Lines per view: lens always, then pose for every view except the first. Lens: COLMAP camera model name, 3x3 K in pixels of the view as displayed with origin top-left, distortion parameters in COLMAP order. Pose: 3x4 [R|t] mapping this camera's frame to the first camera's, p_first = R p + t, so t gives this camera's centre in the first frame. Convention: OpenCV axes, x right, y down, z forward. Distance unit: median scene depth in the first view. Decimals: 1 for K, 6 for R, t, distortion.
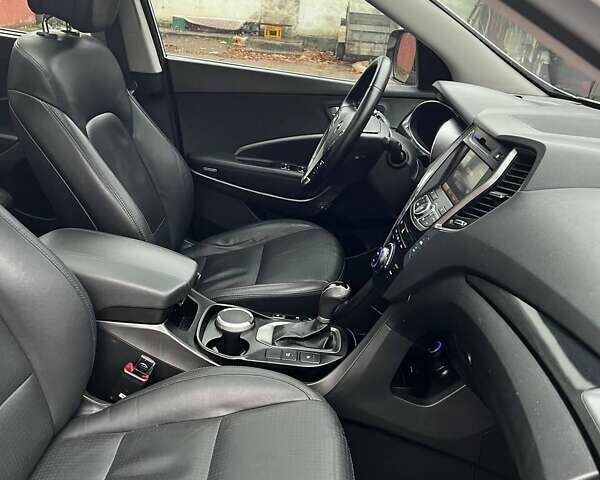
lens RADIAL K [[589.8, 0, 300.0], [0, 589.8, 240.0], [0, 0, 1]] dist [0.127130, -0.251329]
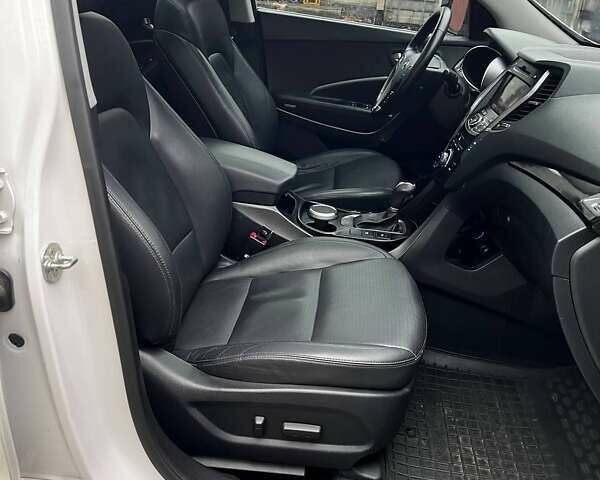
lens RADIAL K [[600.3, 0, 300.0], [0, 600.3, 240.0], [0, 0, 1]] dist [0.084422, -0.141925]
pose [[0.998765, 0.026509, -0.042021, -0.109209], [-0.024802, 0.998867, 0.040616, 0.152257], [0.043050, -0.039524, 0.998291, -0.337706]]
